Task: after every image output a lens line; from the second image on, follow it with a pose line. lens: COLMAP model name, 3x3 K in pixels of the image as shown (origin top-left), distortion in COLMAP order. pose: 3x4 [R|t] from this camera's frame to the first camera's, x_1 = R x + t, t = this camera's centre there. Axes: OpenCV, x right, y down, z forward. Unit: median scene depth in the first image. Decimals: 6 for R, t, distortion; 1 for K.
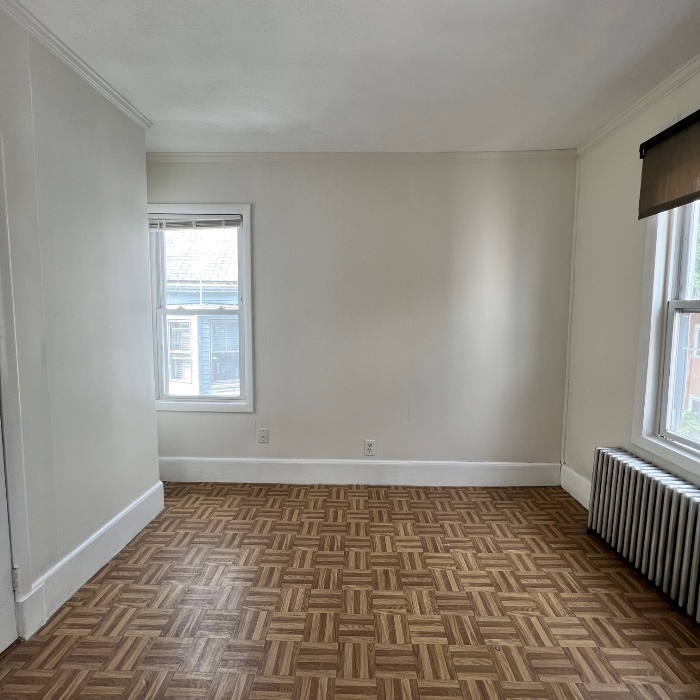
lens RADIAL K [[371.9, 0, 353.1], [0, 371.9, 348.8], [0, 0, 1]] dist [-0.006800, 0.002368]
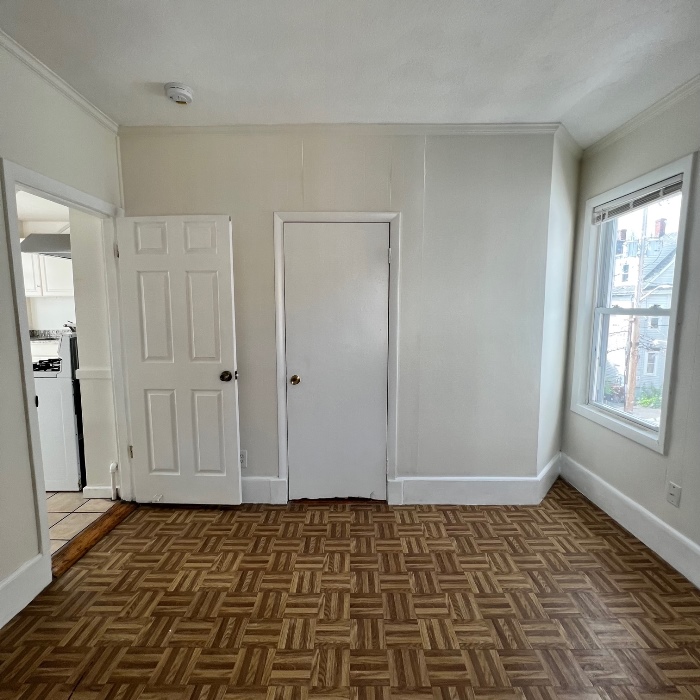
lens RADIAL K [[371.9, 0, 354.9], [0, 371.9, 342.5], [0, 0, 1]] dist [-0.006800, 0.002368]
pose [[0.033446, 0.090534, -0.995332, 0.449282], [-0.091047, 0.992024, 0.087173, -0.053970], [0.995285, 0.087706, 0.041422, 0.424411]]
